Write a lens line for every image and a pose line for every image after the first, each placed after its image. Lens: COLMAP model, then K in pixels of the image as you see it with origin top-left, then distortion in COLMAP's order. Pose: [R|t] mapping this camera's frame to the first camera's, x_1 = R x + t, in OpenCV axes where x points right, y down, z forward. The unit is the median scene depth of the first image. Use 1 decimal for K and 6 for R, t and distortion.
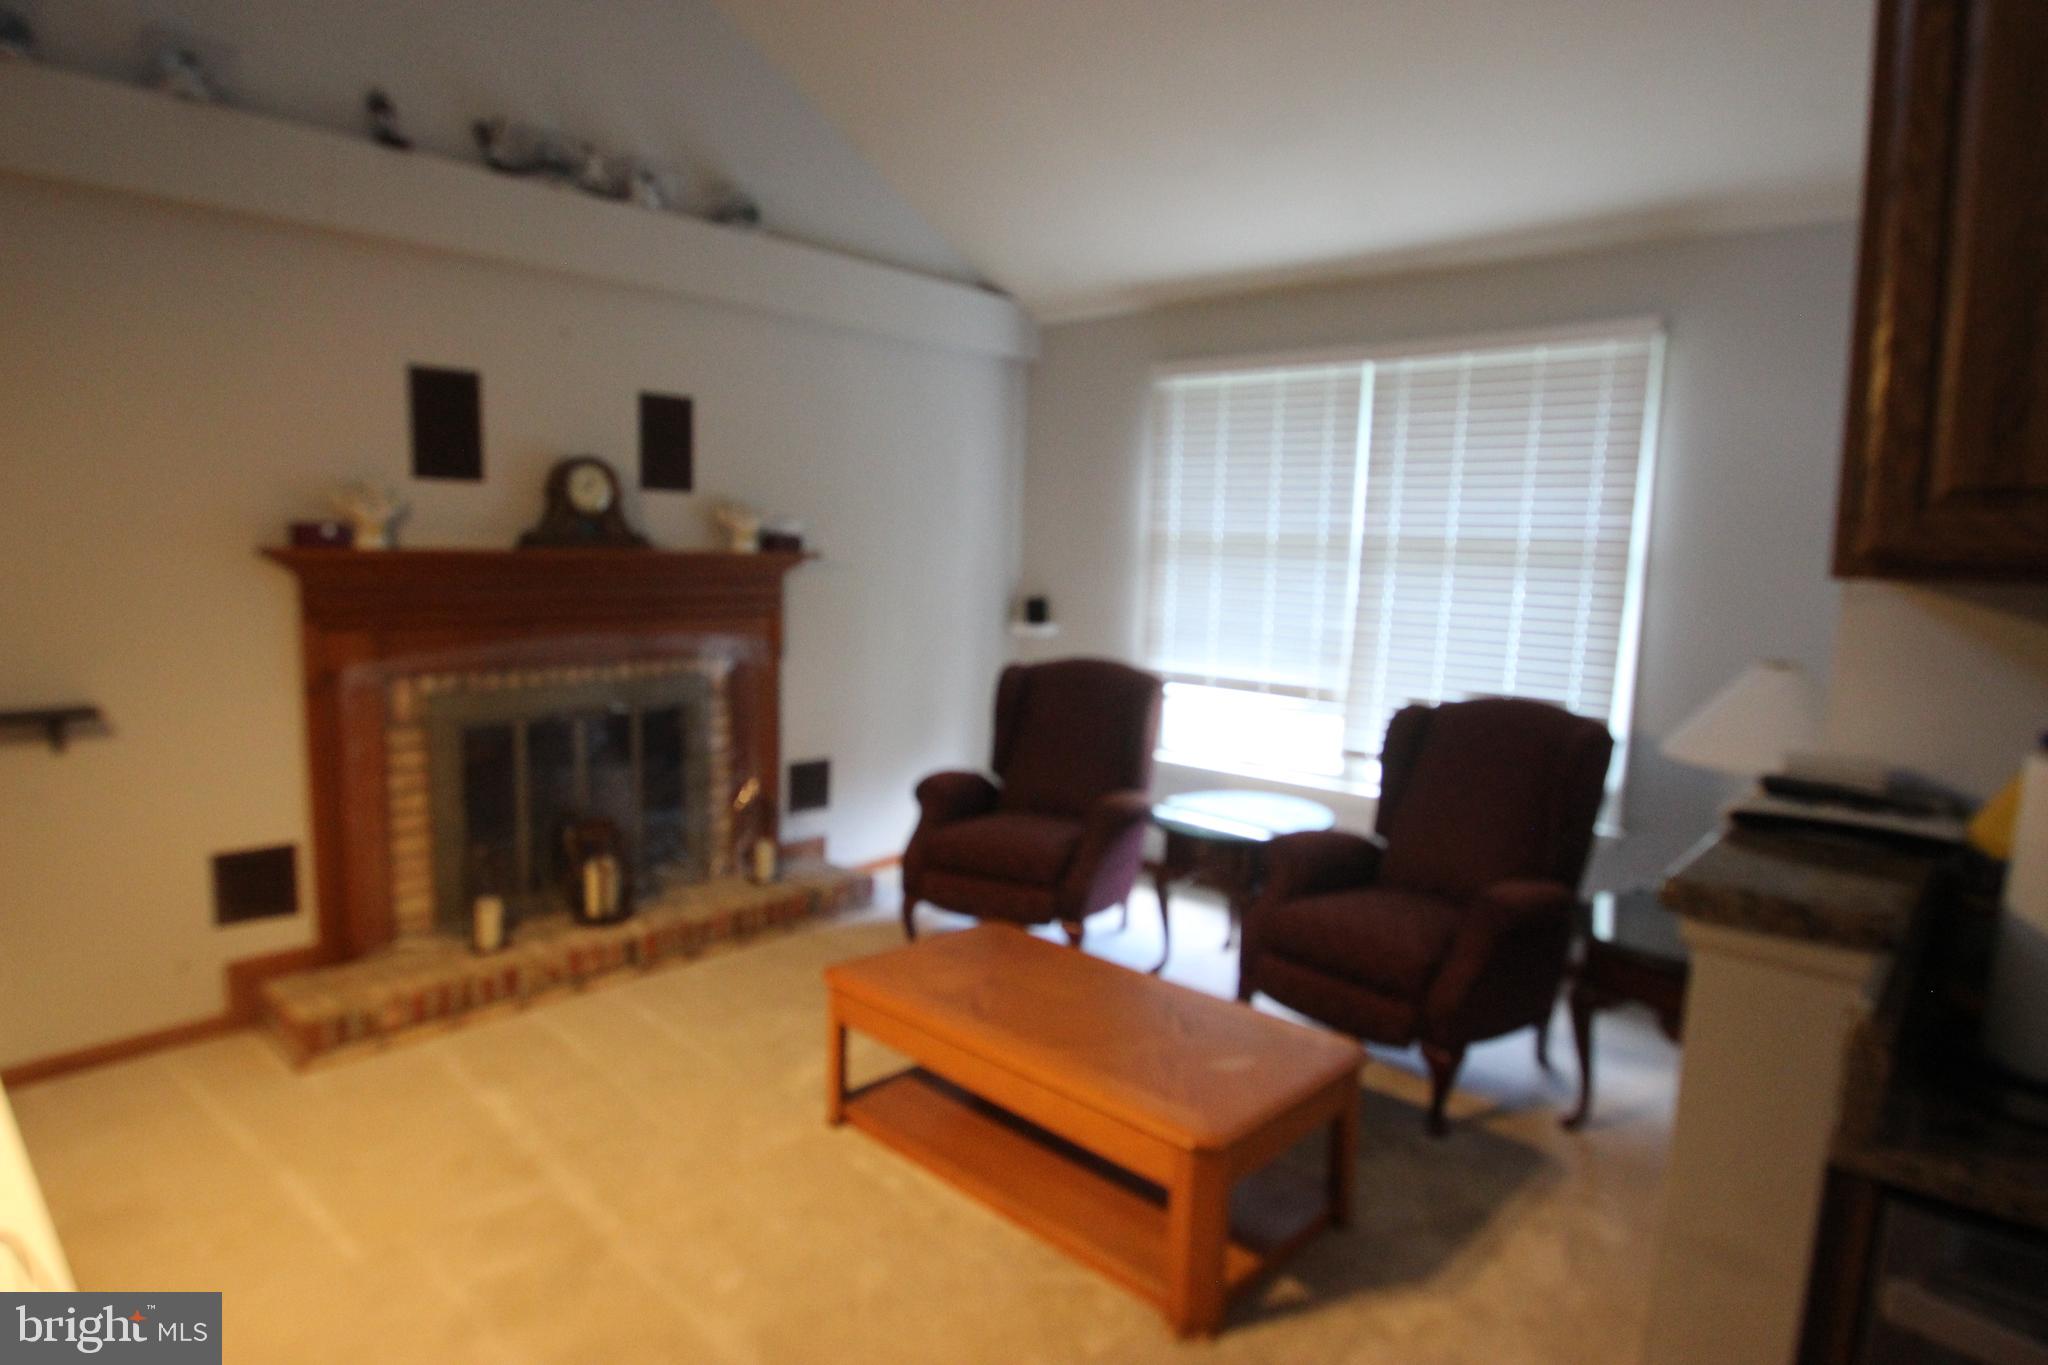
lens RADIAL K [[1138.2, 0, 1047.8], [0, 1138.2, 687.4], [0, 0, 1]] dist [-0.023808, -0.001215]
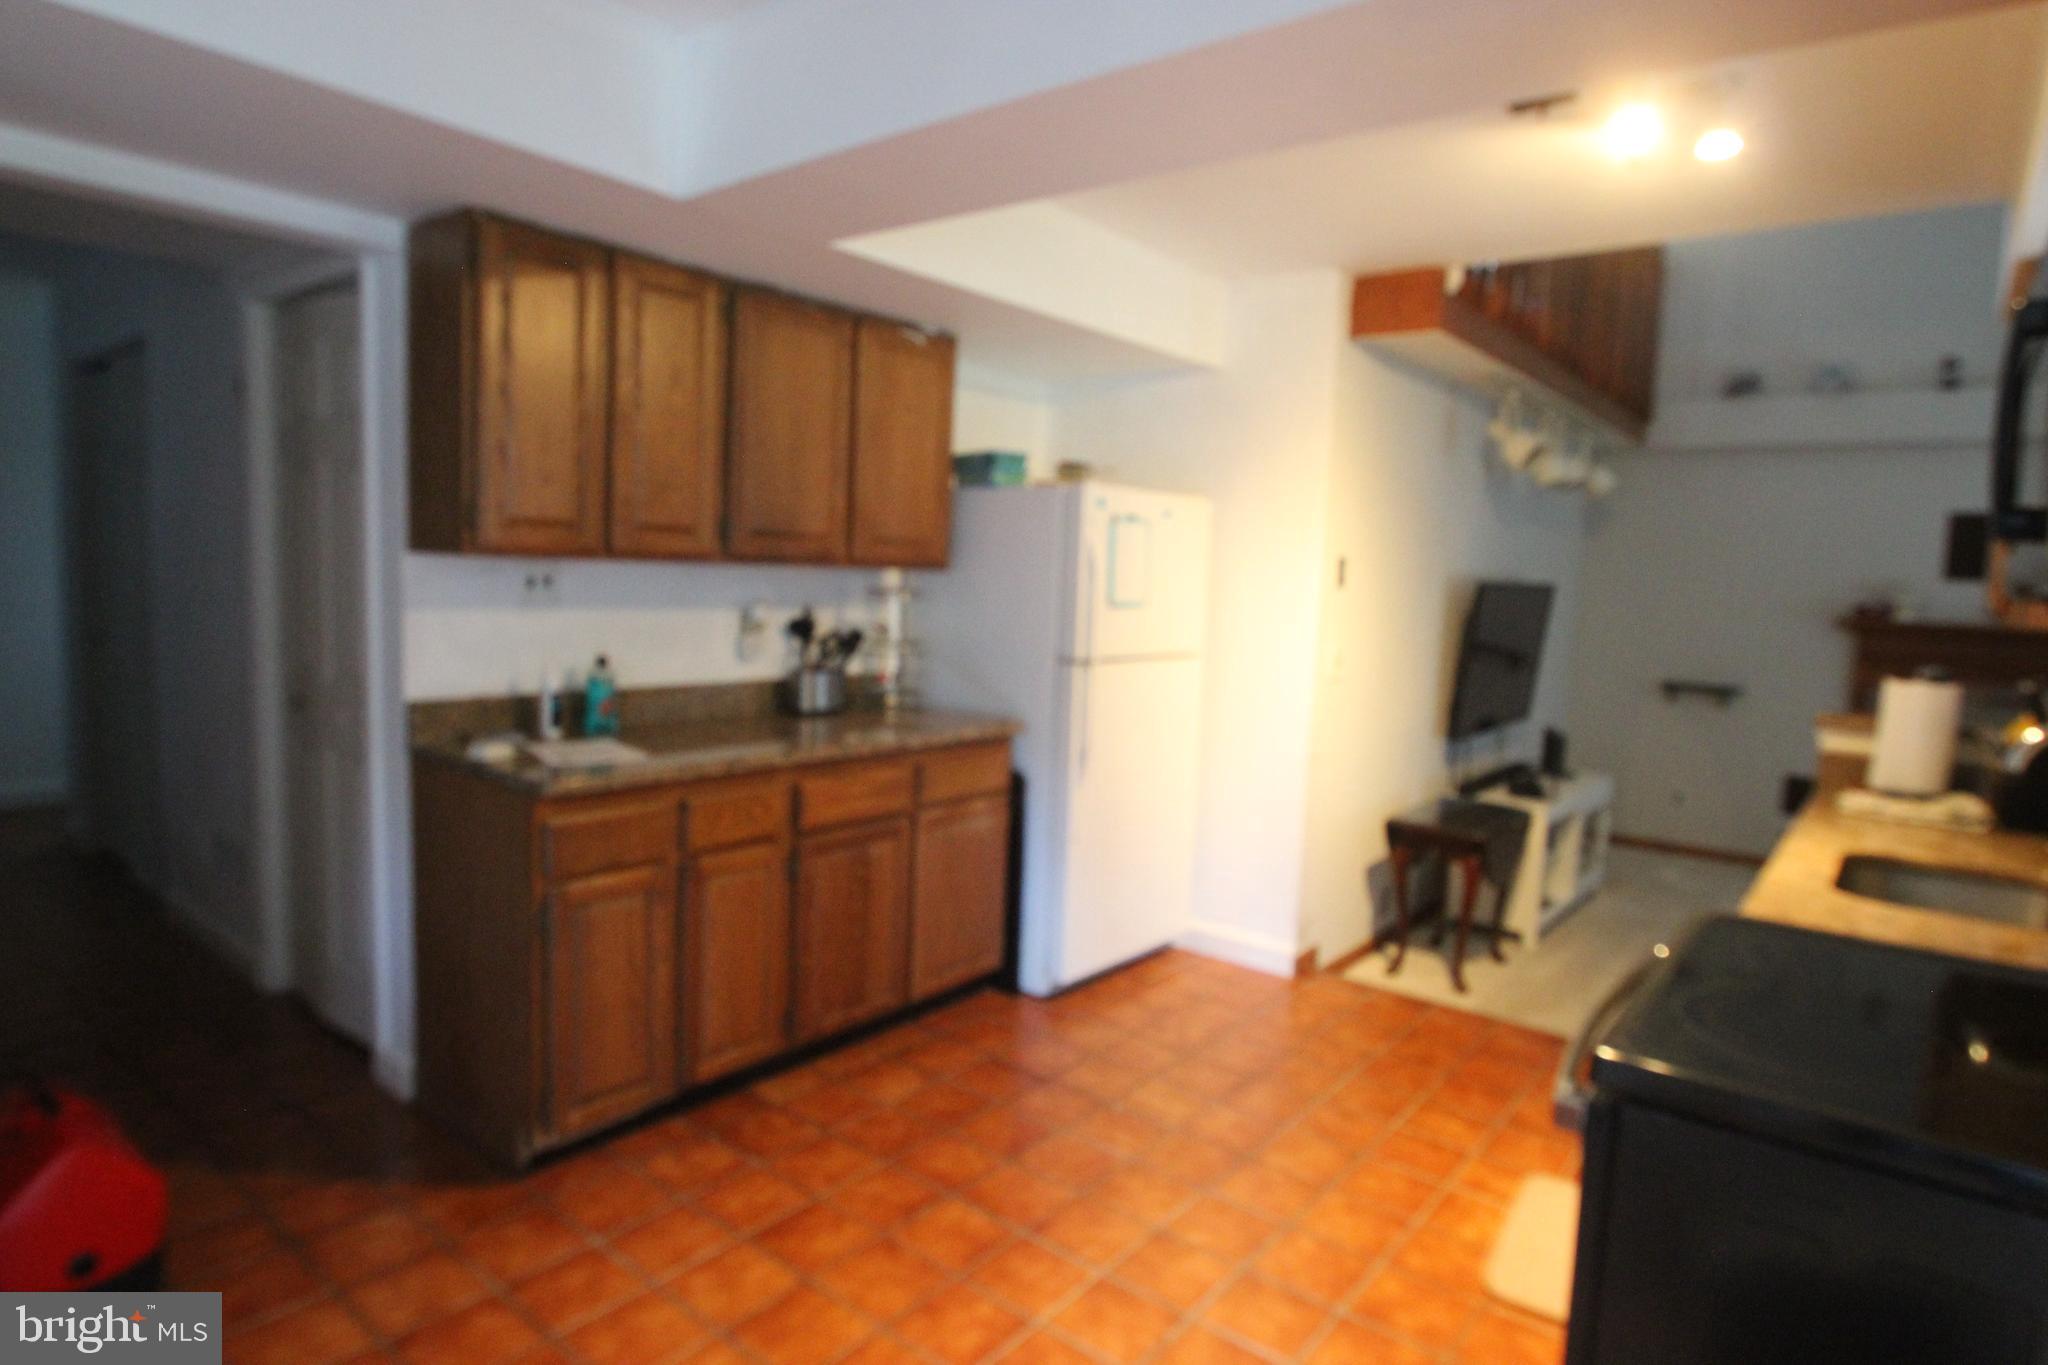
lens RADIAL K [[1138.2, 0, 1034.1], [0, 1138.2, 677.4], [0, 0, 1]] dist [-0.023808, -0.001215]
pose [[0.053005, 0.060687, -0.996748, 0.841760], [-0.169505, 0.984213, 0.050910, 0.079187], [0.984103, 0.166255, 0.062455, -0.321890]]
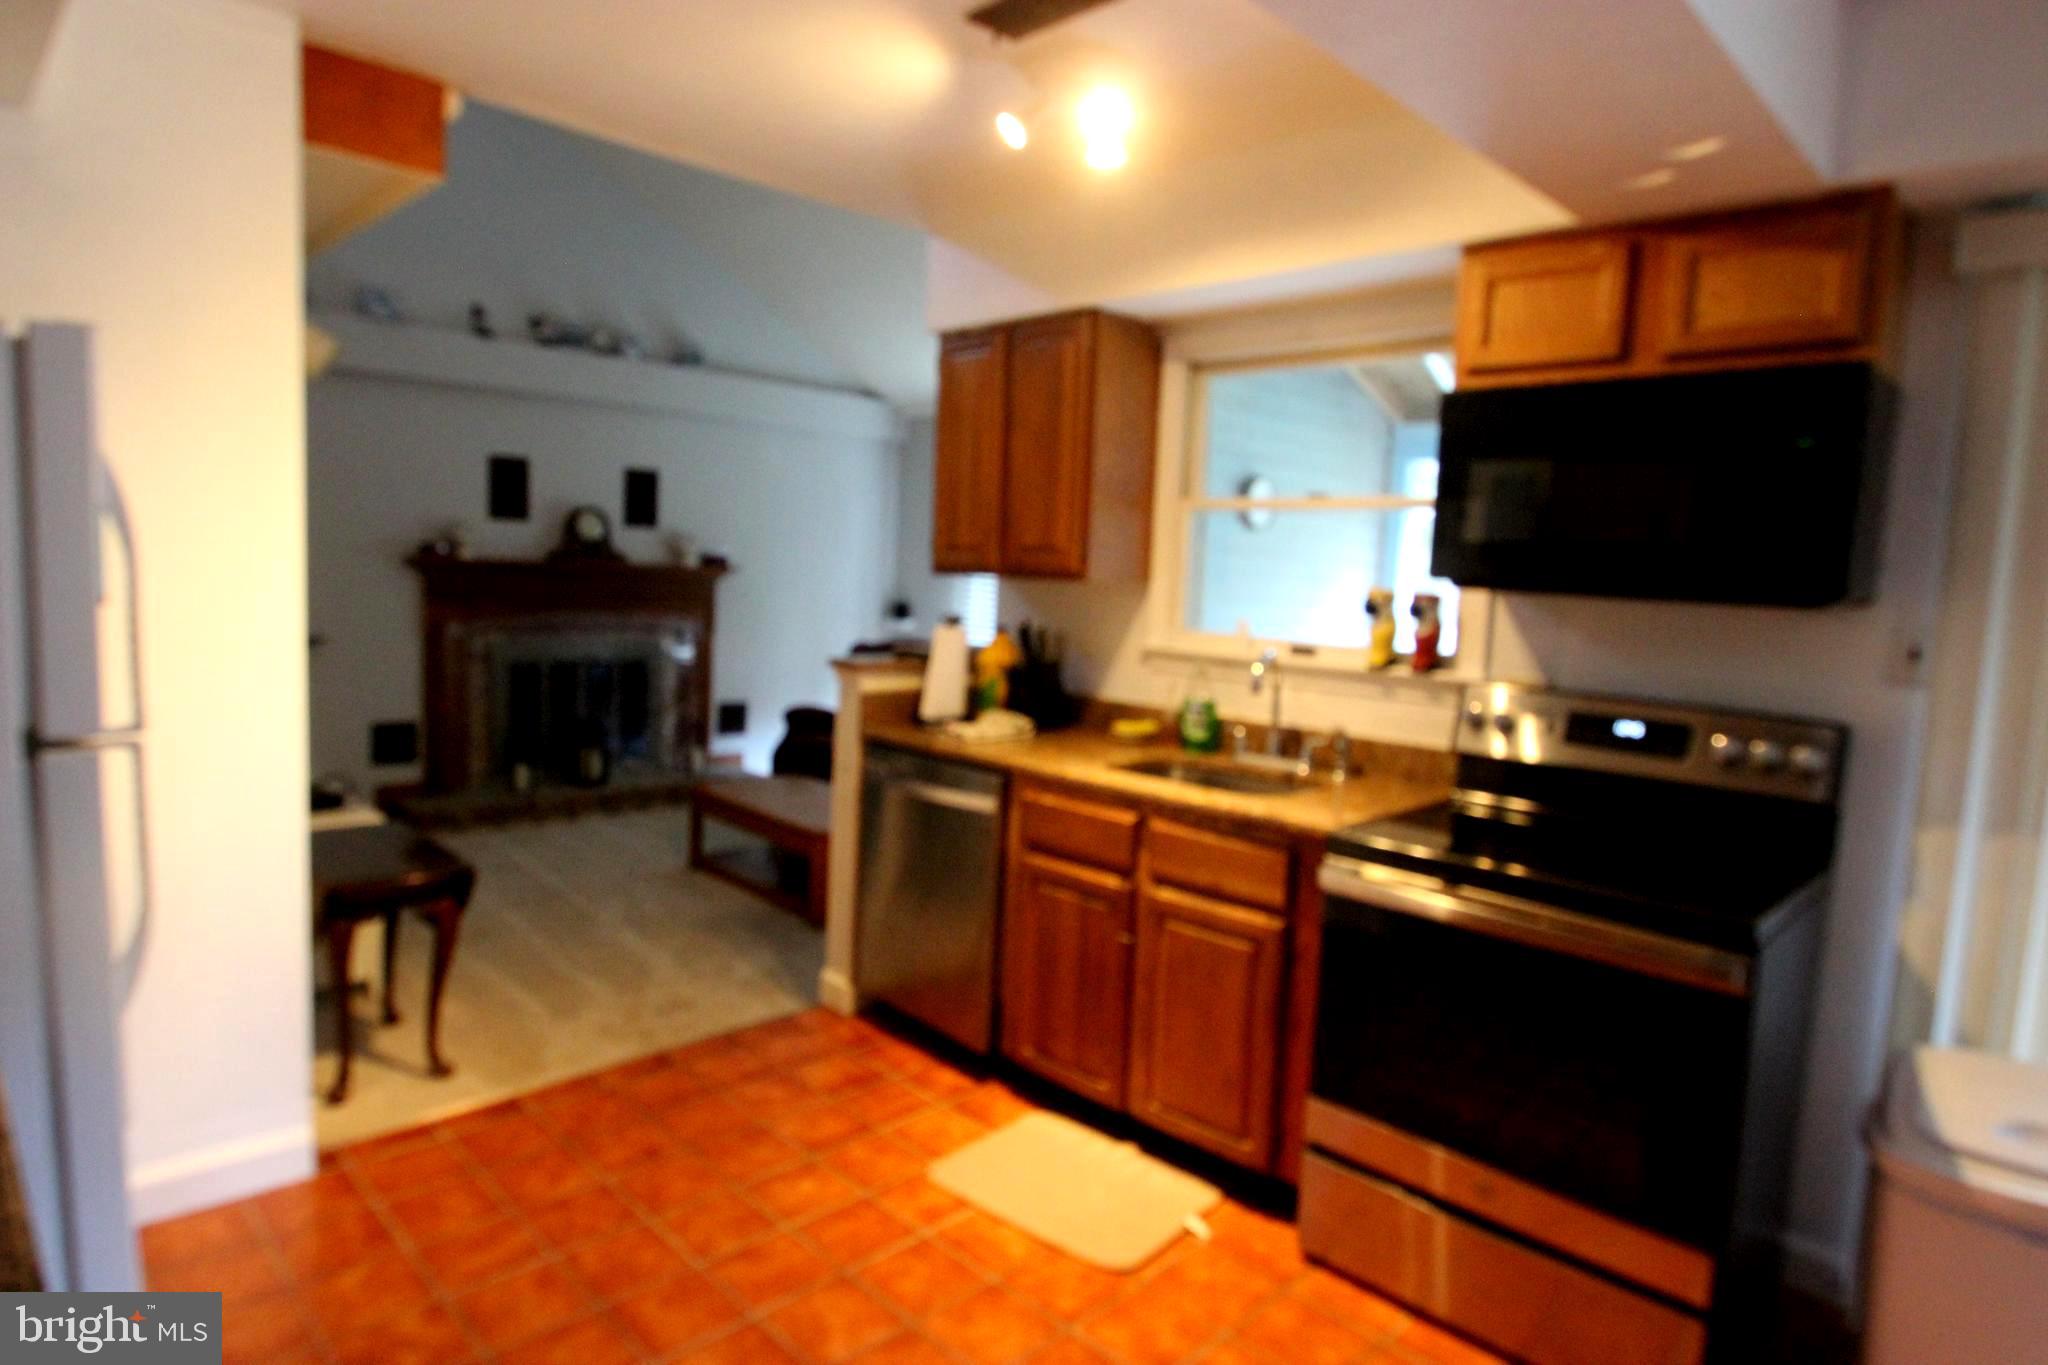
lens RADIAL K [[1138.2, 0, 1031.7], [0, 1138.2, 677.5], [0, 0, 1]] dist [-0.023808, -0.001215]
pose [[0.997888, 0.019125, -0.062080, 0.329804], [-0.021608, 0.998983, -0.039571, 0.093530], [0.061260, 0.040829, 0.997286, -0.580506]]
